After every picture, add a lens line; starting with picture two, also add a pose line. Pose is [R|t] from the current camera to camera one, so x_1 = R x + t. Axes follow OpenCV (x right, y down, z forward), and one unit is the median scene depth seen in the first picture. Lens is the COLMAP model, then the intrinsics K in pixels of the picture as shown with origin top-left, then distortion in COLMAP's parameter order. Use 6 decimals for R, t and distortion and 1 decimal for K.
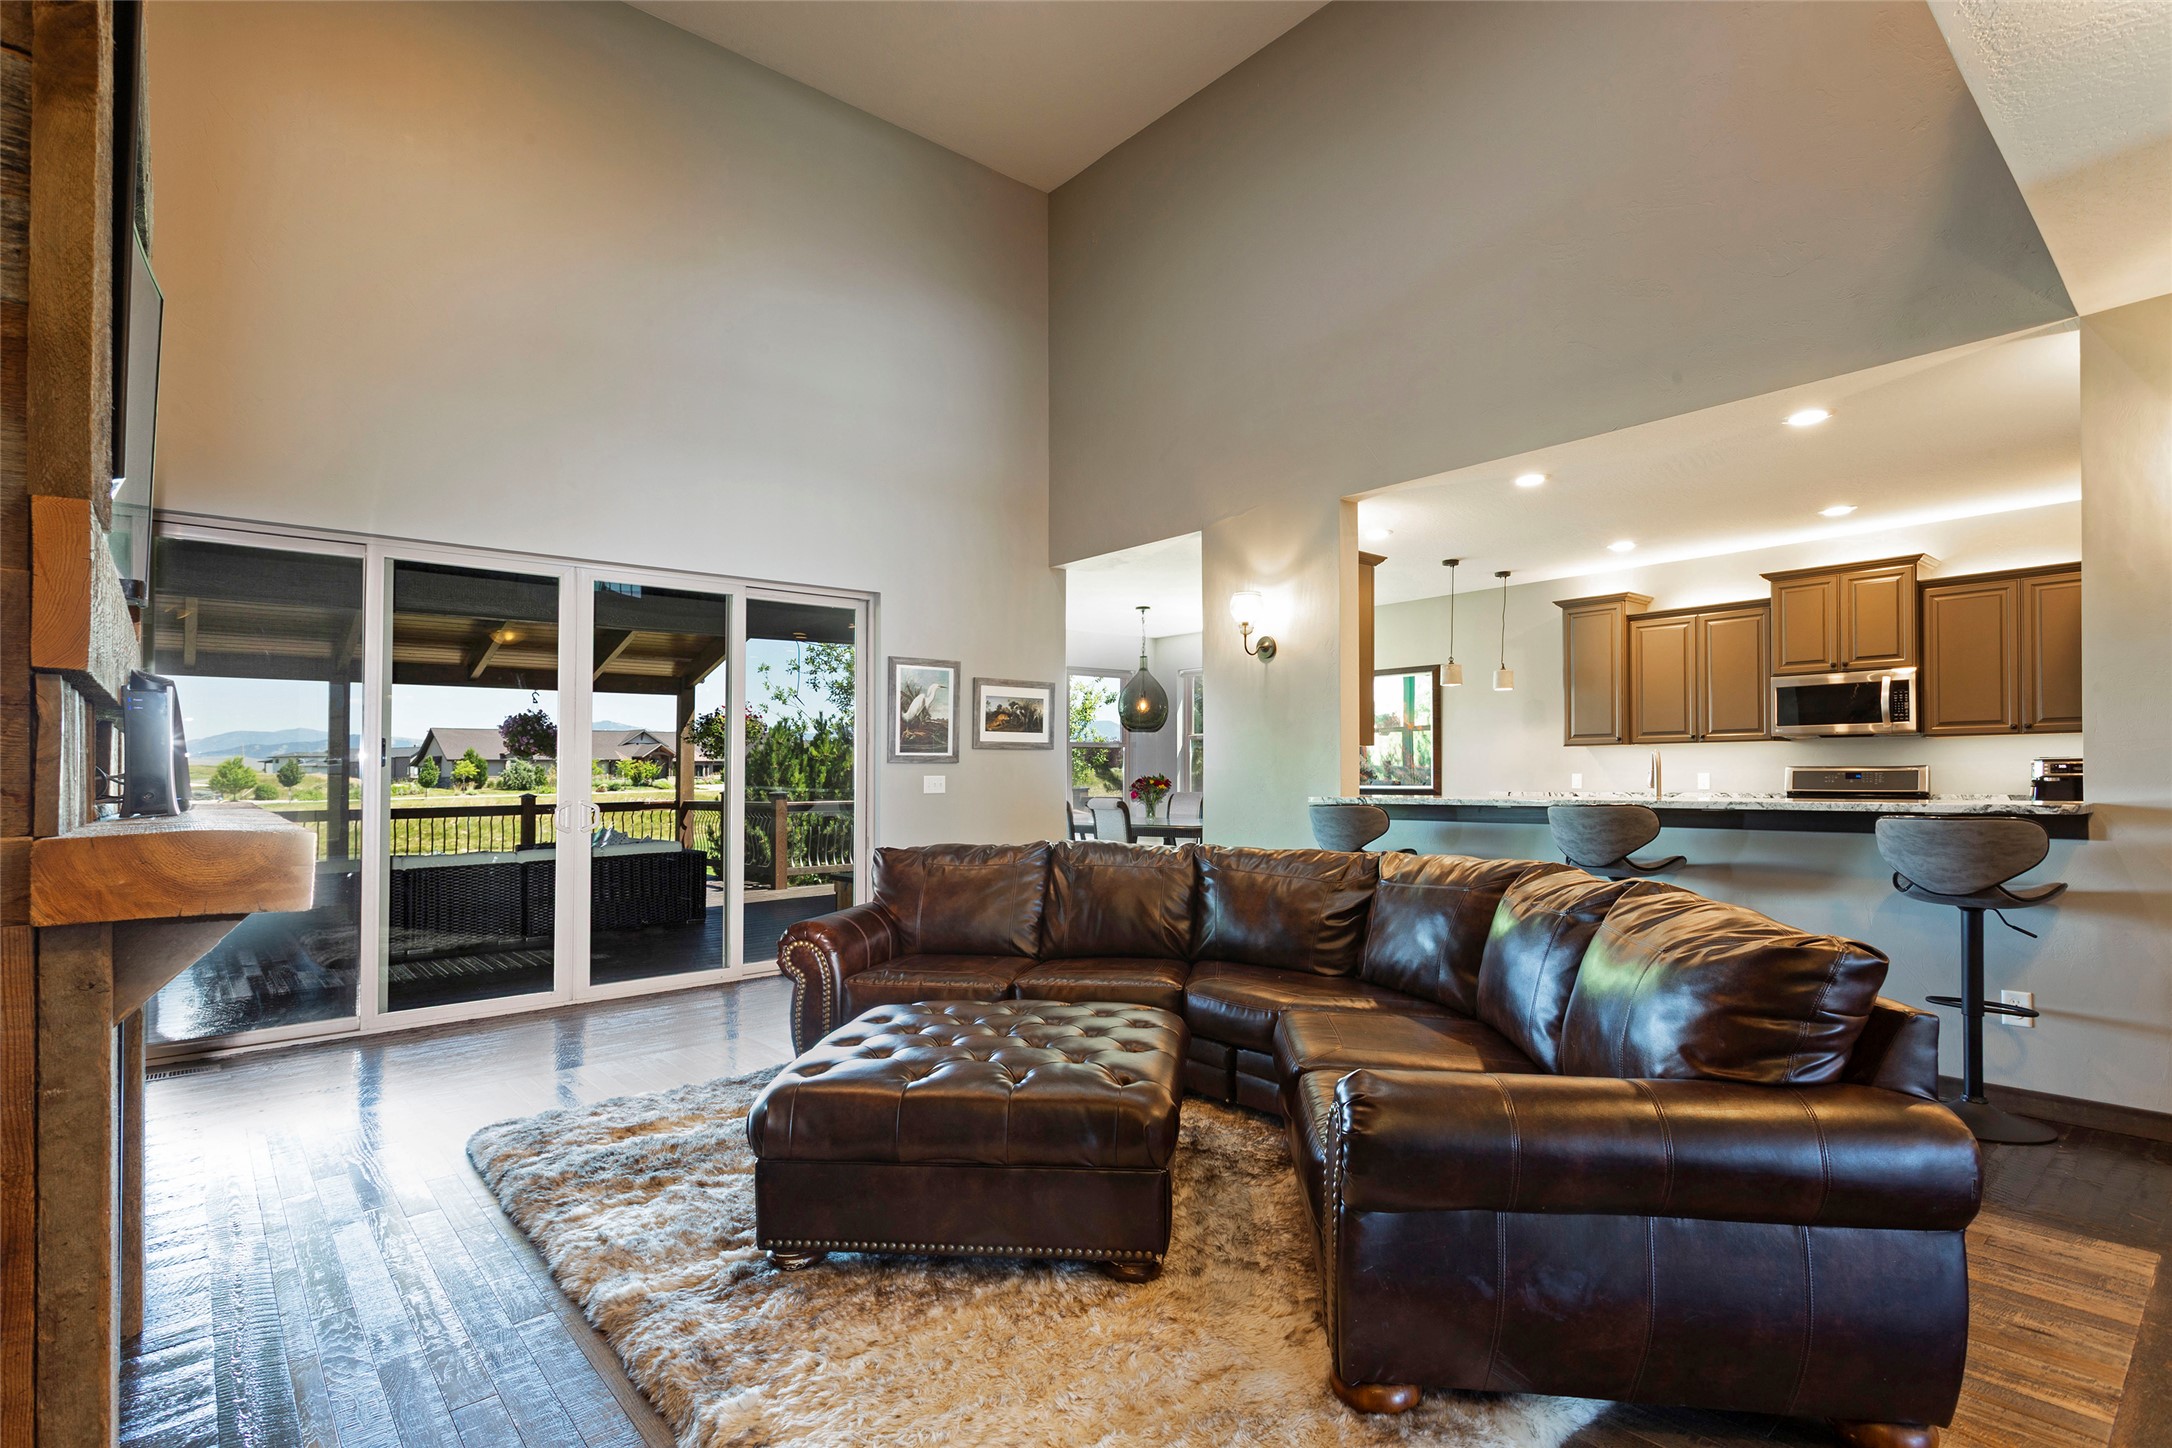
lens RADIAL K [[1040.4, 0, 1085.2], [0, 1040.4, 785.8], [0, 0, 1]] dist [0.007447, 0.001460]
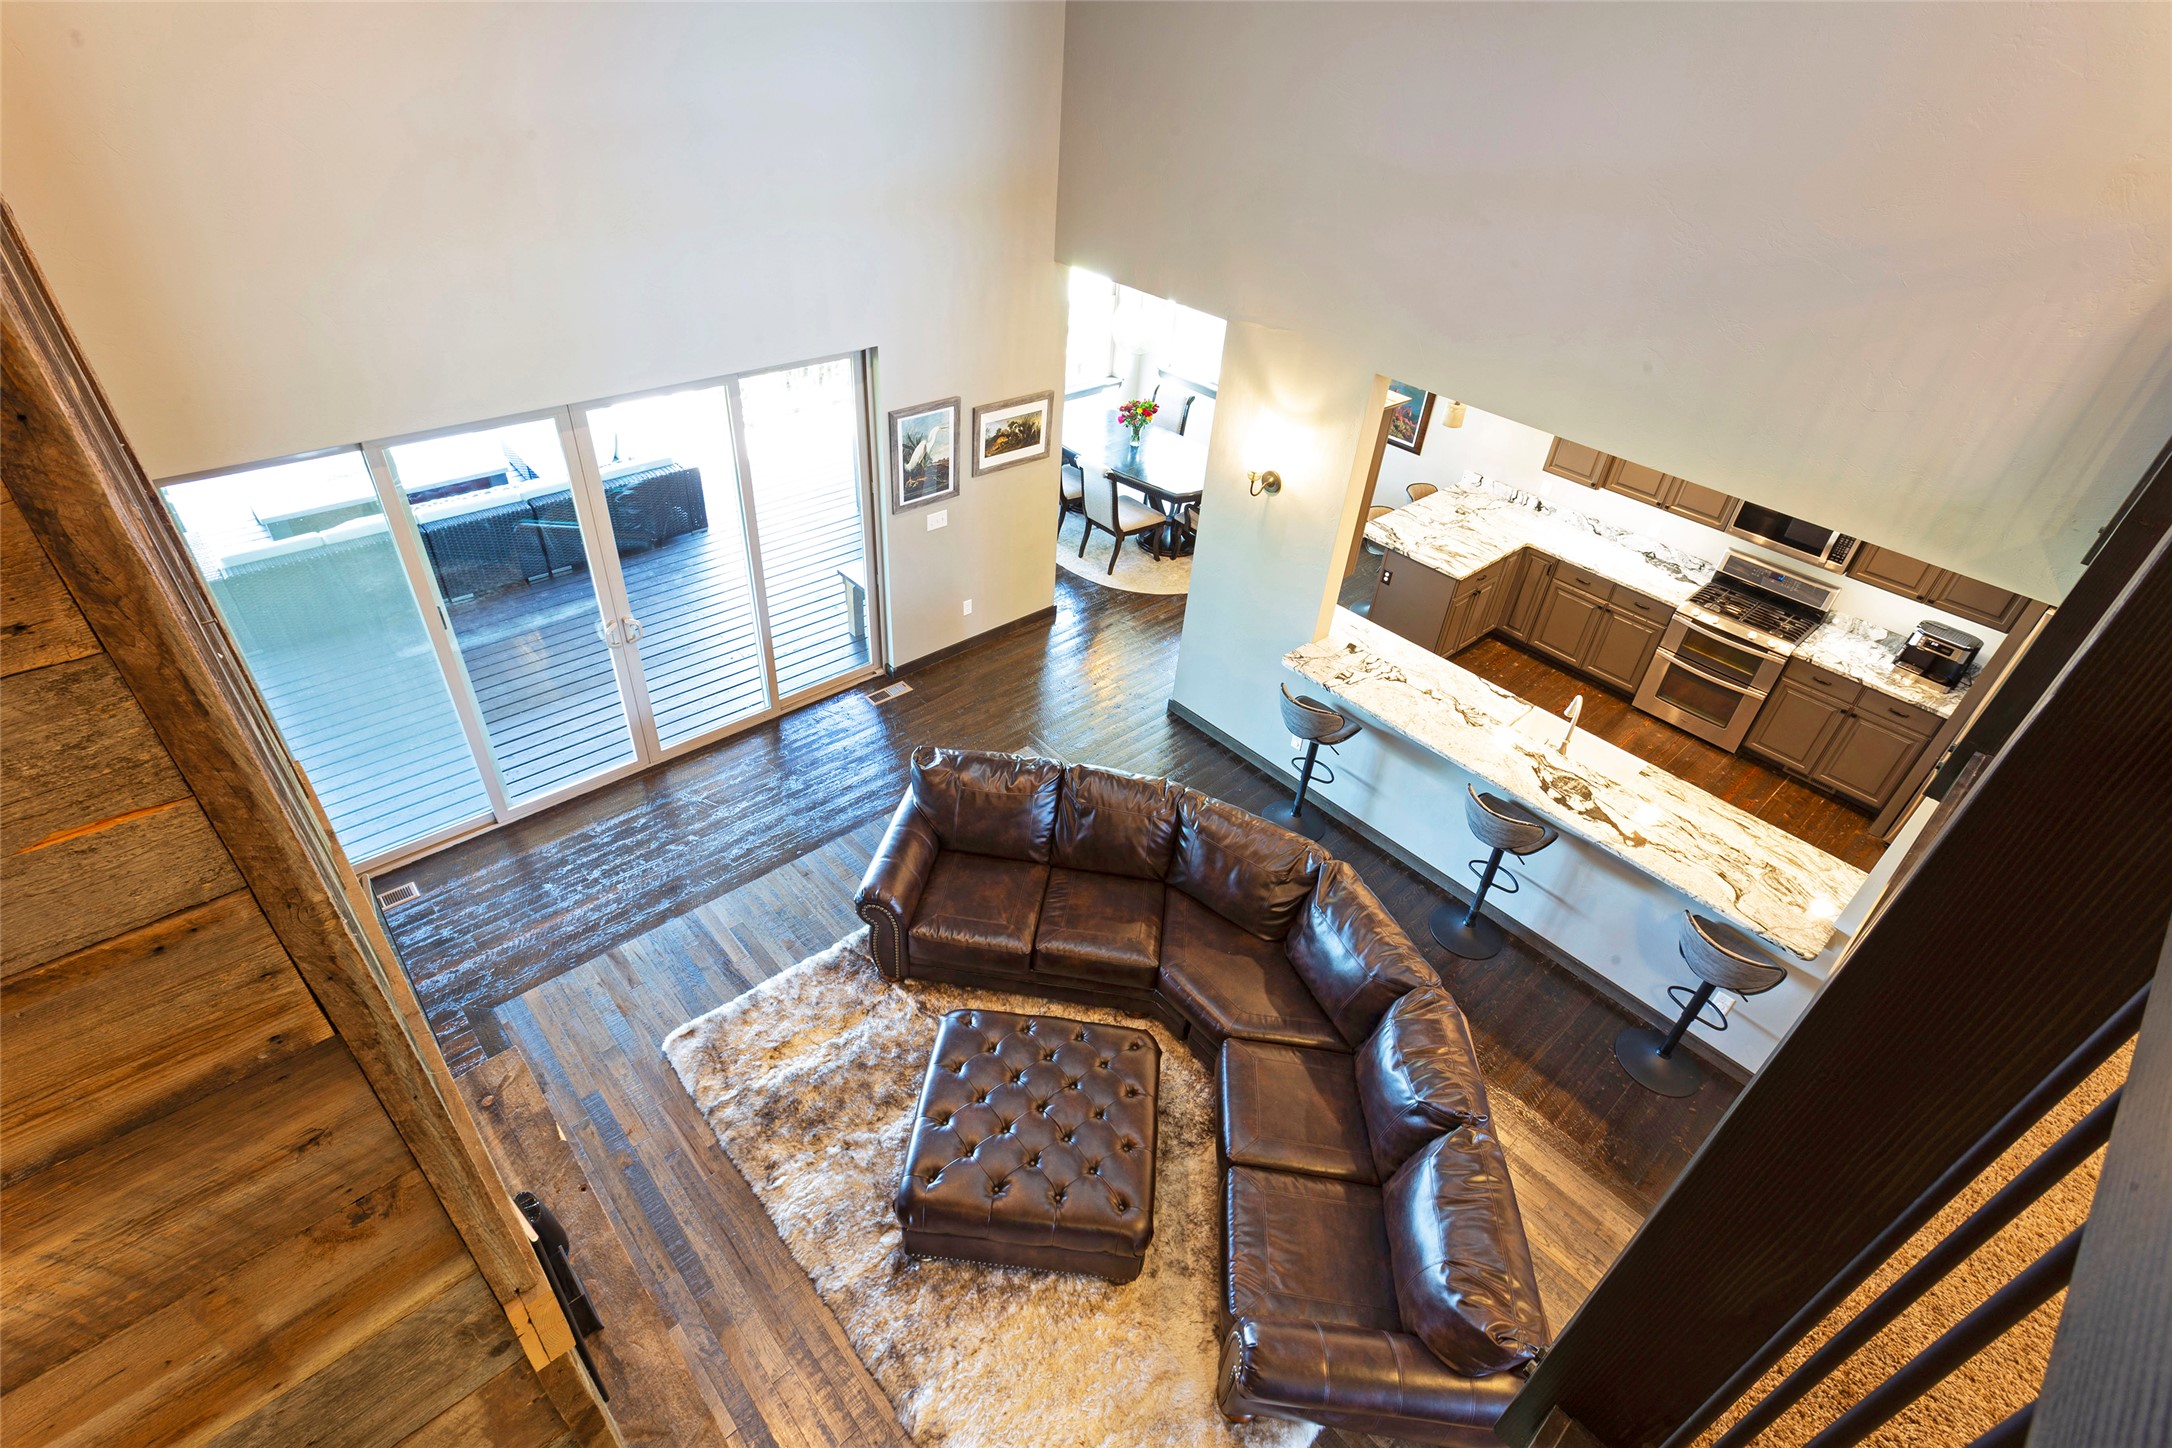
lens RADIAL K [[1040.4, 0, 1076.3], [0, 1040.4, 725.6], [0, 0, 1]] dist [0.007447, 0.001460]
pose [[0.997118, 0.043308, 0.062286, -0.066071], [-0.071701, 0.806197, 0.587286, -0.495110], [-0.024781, -0.590060, 0.806979, 0.039970]]
